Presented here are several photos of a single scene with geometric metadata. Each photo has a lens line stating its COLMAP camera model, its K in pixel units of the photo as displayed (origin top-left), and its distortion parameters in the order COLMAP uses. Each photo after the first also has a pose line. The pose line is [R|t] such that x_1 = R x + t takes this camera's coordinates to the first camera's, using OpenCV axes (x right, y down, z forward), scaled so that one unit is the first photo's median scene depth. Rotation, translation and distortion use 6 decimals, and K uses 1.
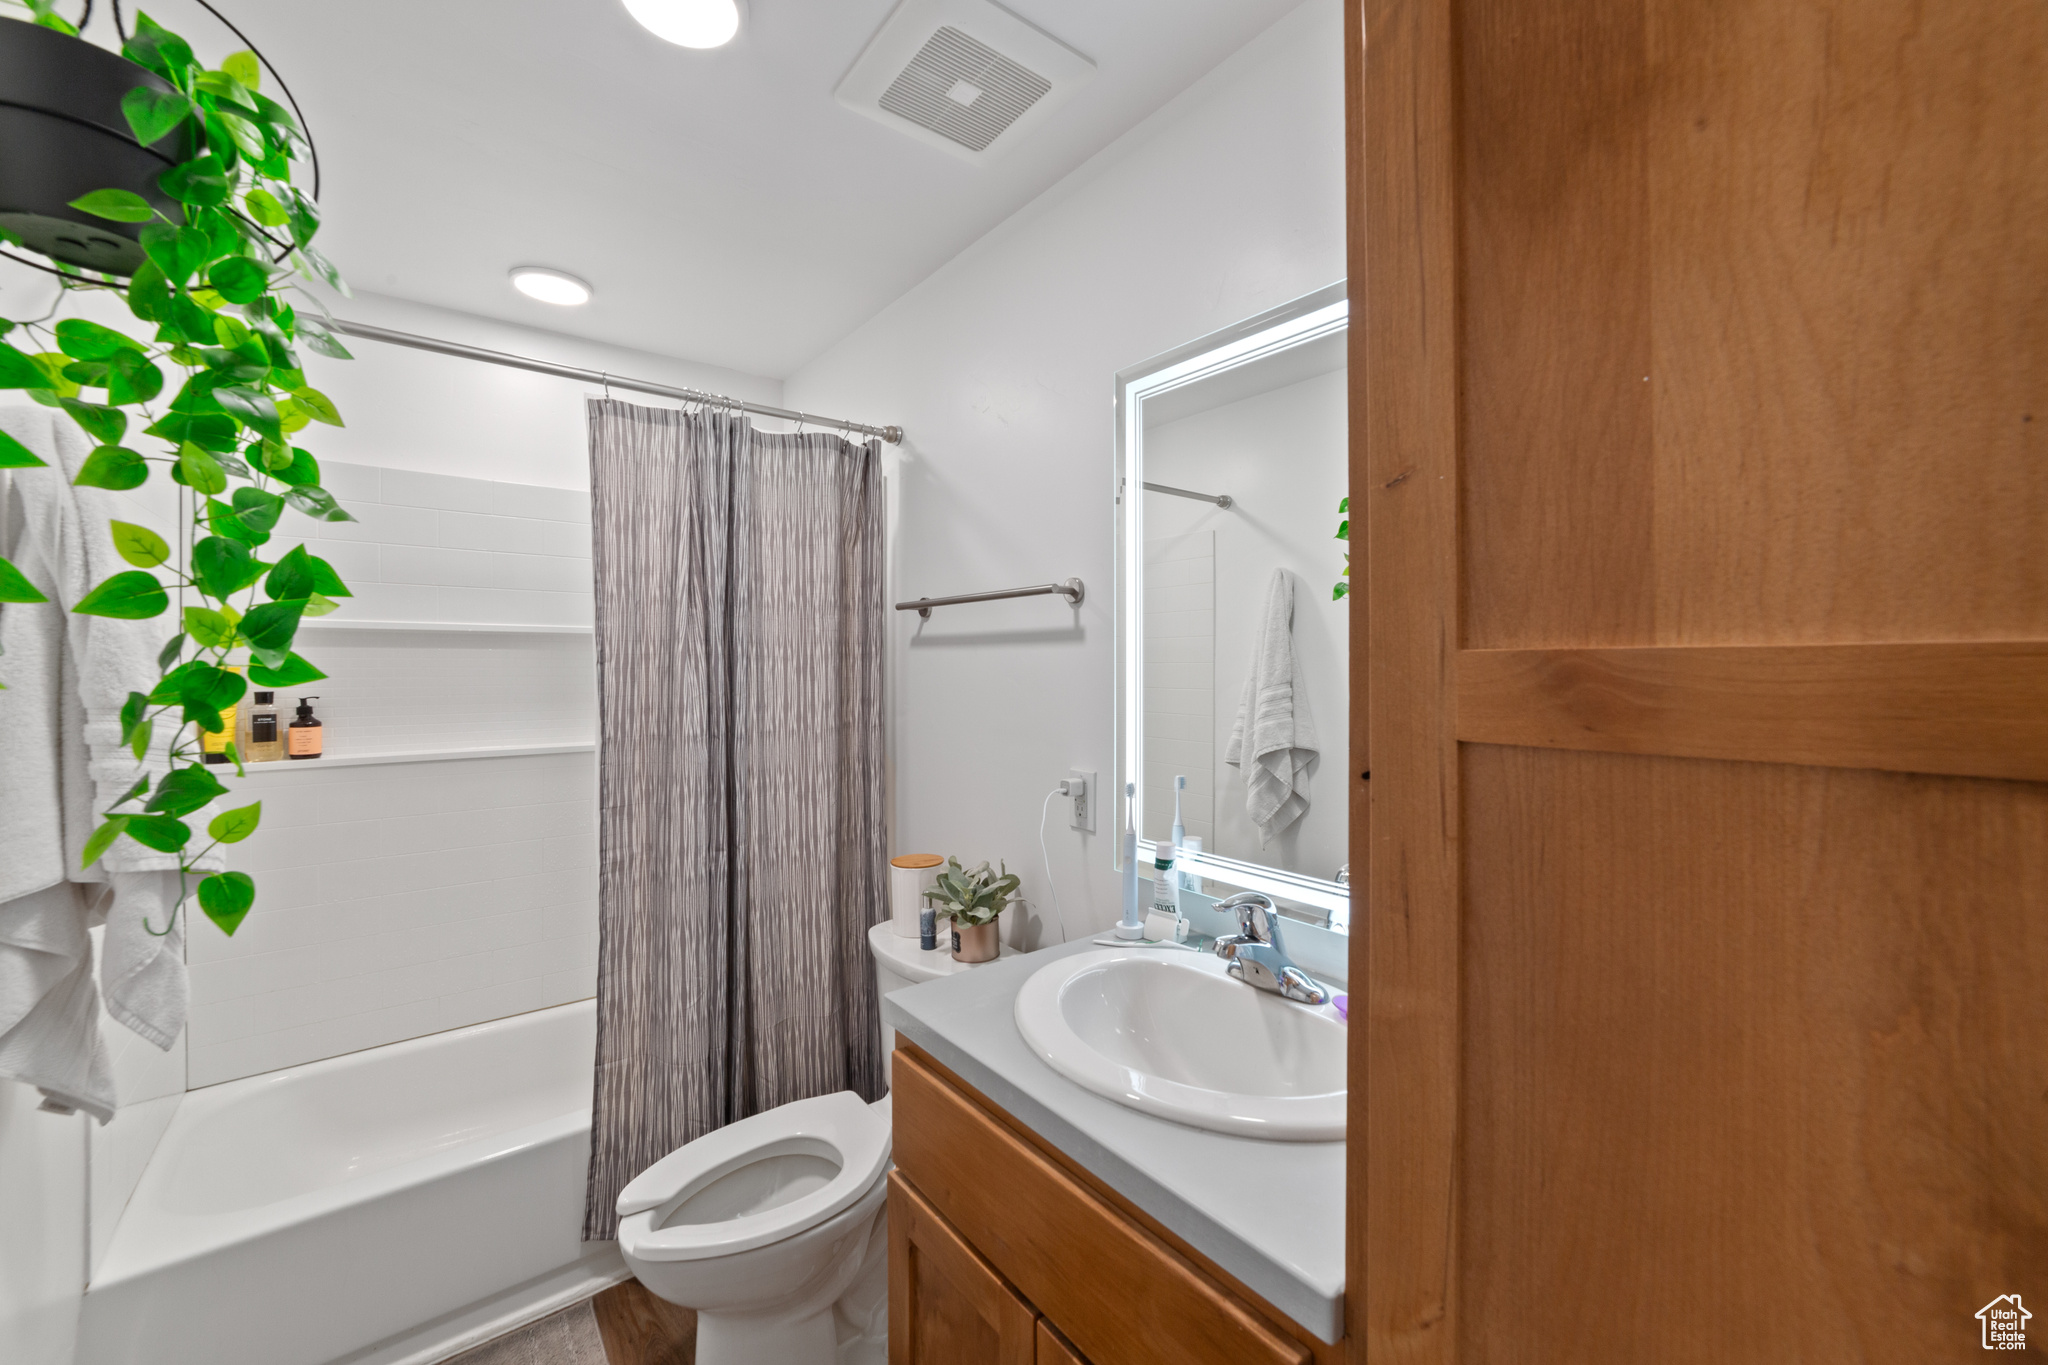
lens RADIAL K [[808.7, 0, 1021.6], [0, 808.7, 668.8], [0, 0, 1]] dist [-0.013323, 0.003507]
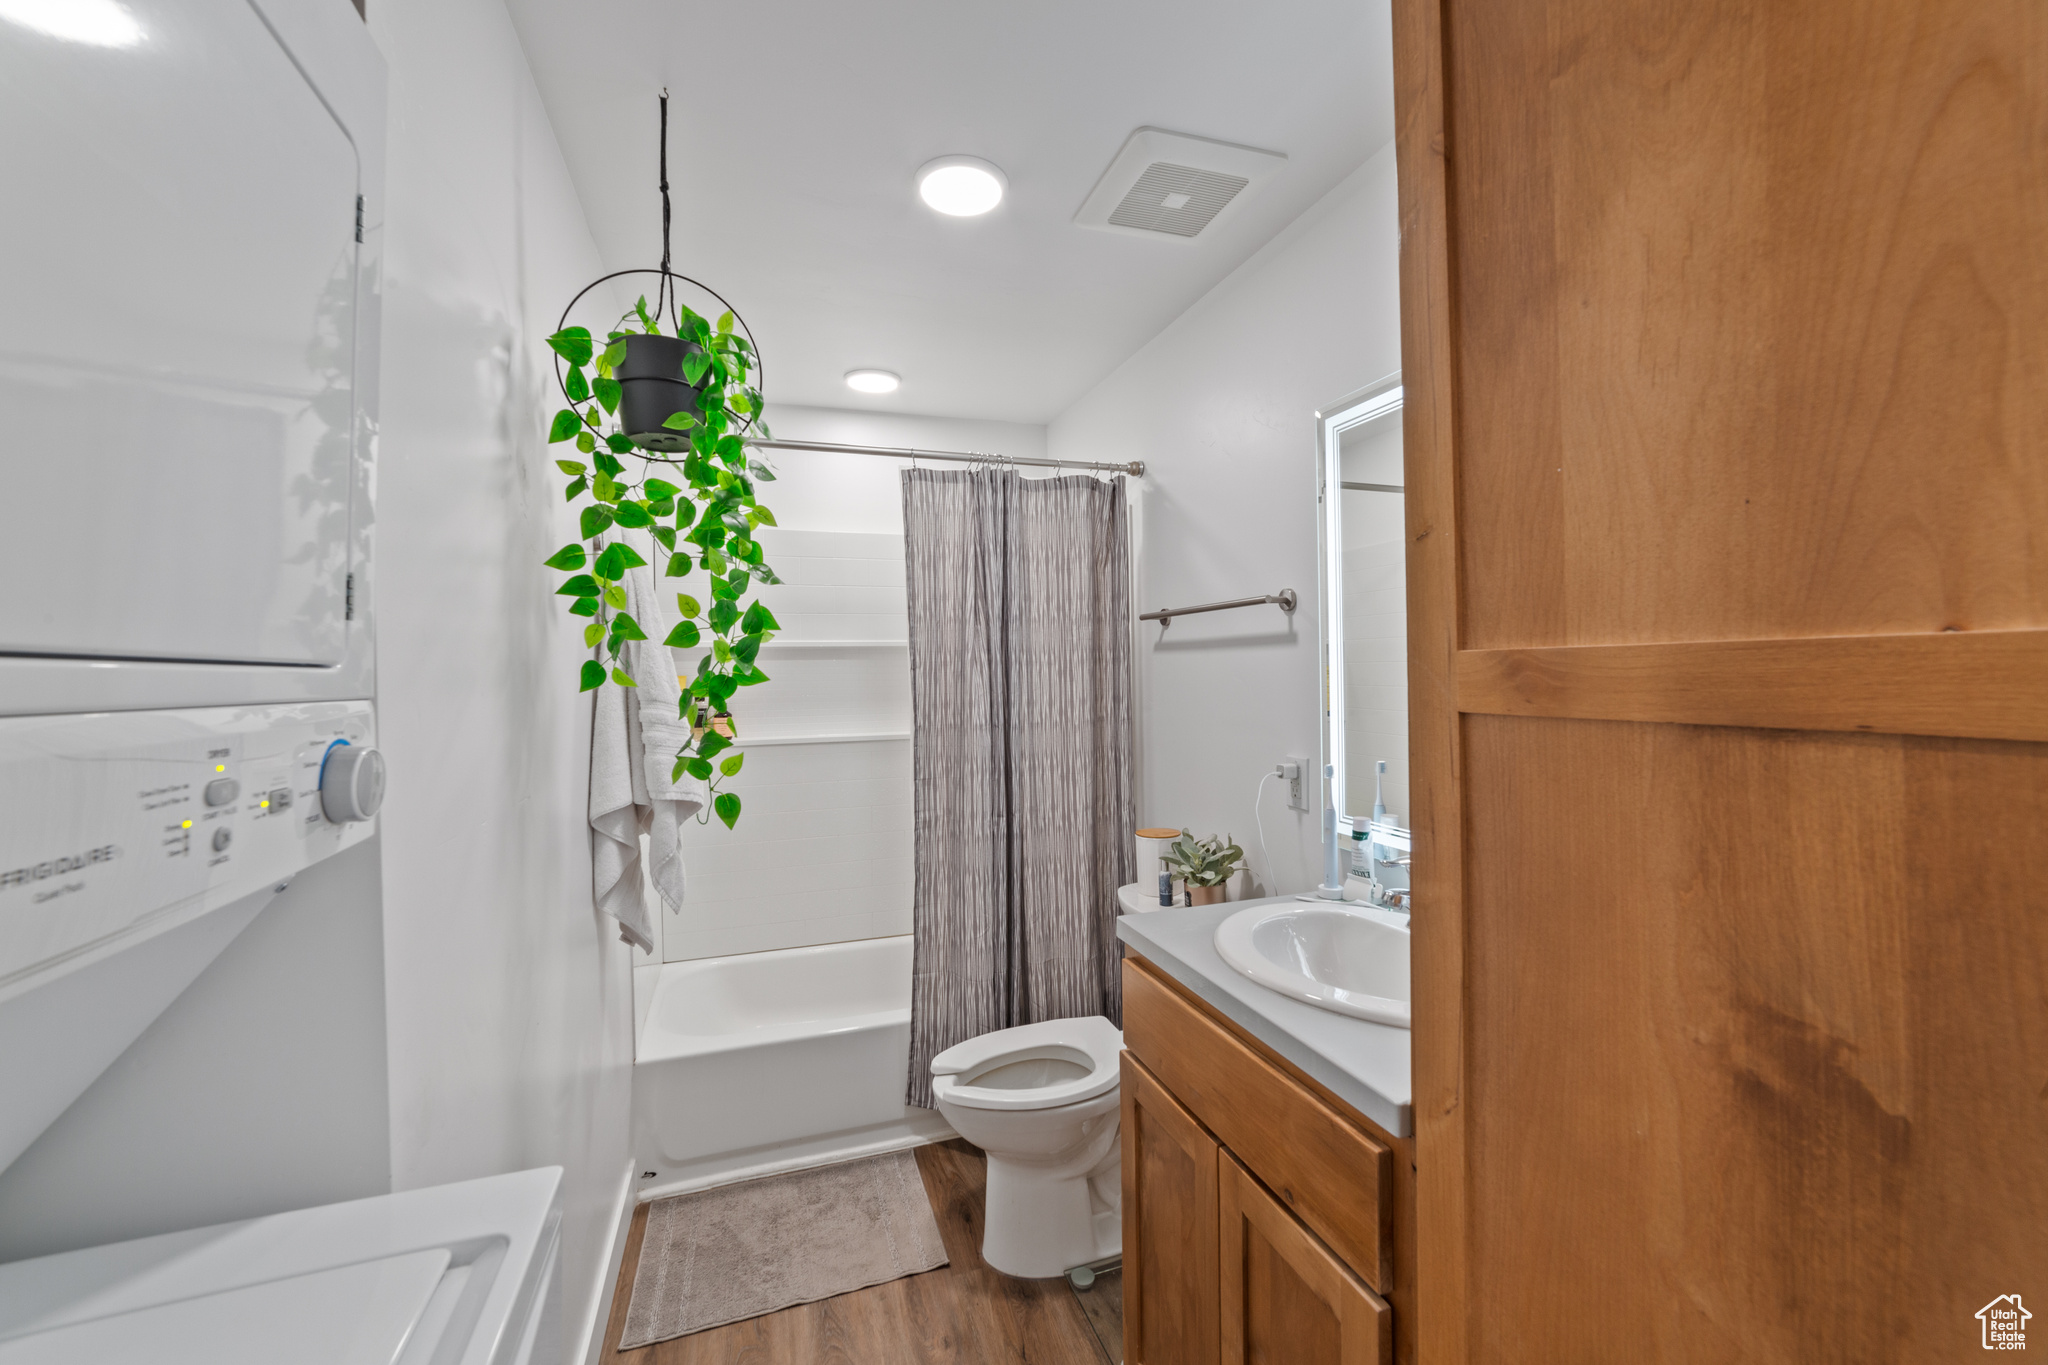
lens RADIAL K [[808.7, 0, 1022.3], [0, 808.7, 674.1], [0, 0, 1]] dist [-0.013323, 0.003507]
pose [[0.945068, -0.012739, -0.326625, 0.152610], [0.013854, 0.999903, 0.001088, 0.004144], [0.326579, -0.005553, 0.945154, -0.375554]]
